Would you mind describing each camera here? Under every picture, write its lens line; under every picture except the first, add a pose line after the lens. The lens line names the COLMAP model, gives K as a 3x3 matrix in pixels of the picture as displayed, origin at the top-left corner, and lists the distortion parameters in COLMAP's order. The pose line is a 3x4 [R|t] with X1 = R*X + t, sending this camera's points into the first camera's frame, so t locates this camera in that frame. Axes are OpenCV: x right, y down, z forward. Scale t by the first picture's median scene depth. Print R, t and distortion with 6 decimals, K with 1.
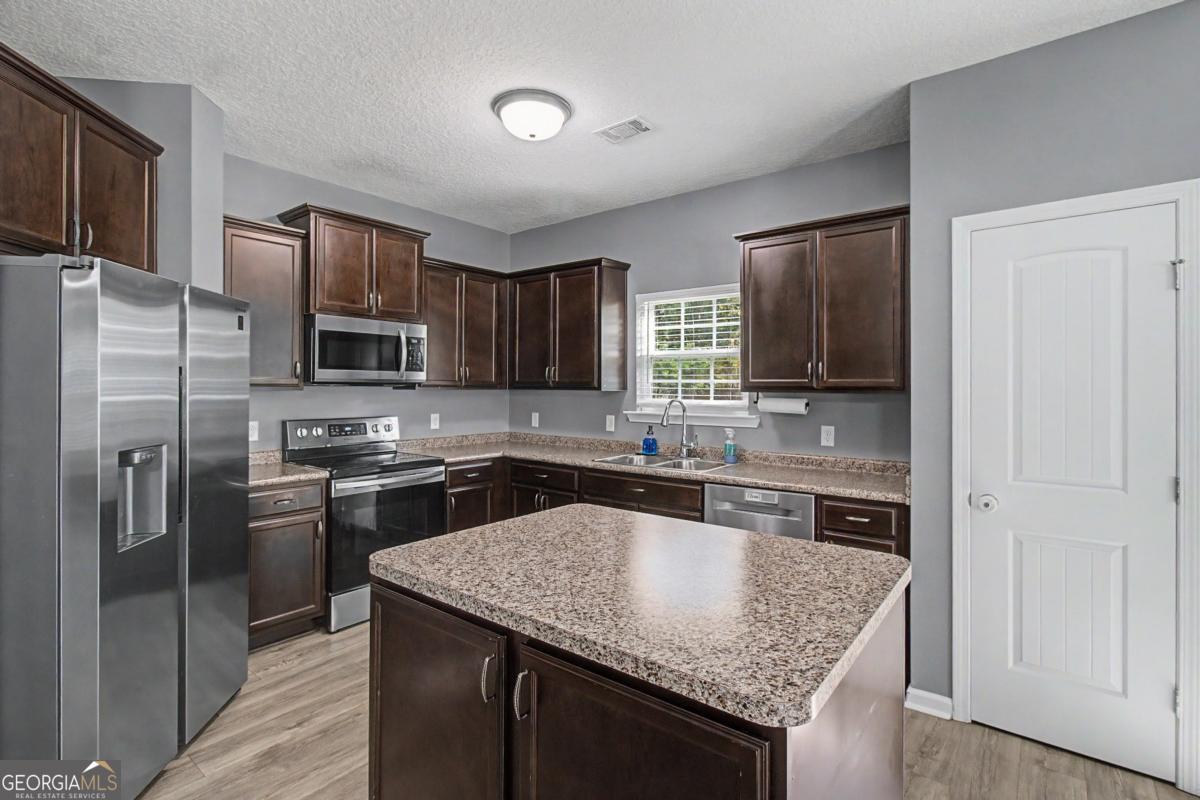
lens RADIAL K [[570.9, 0, 612.7], [0, 570.9, 394.2], [0, 0, 1]] dist [-0.013238, 0.004301]
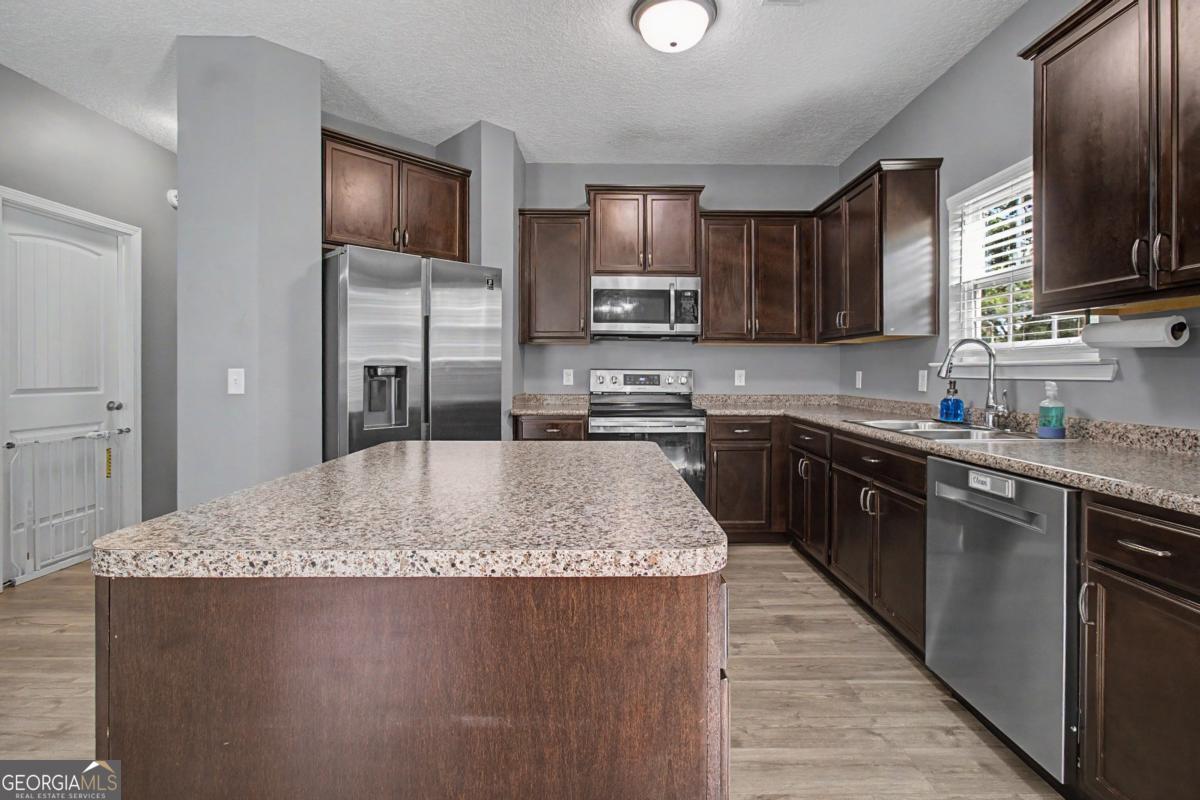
lens RADIAL K [[570.9, 0, 607.0], [0, 570.9, 371.5], [0, 0, 1]] dist [-0.013238, 0.004301]
pose [[0.617044, -0.002965, -0.786923, 0.349753], [-0.011053, 0.999862, -0.012435, 0.057001], [0.786851, 0.016370, 0.616926, 0.244754]]
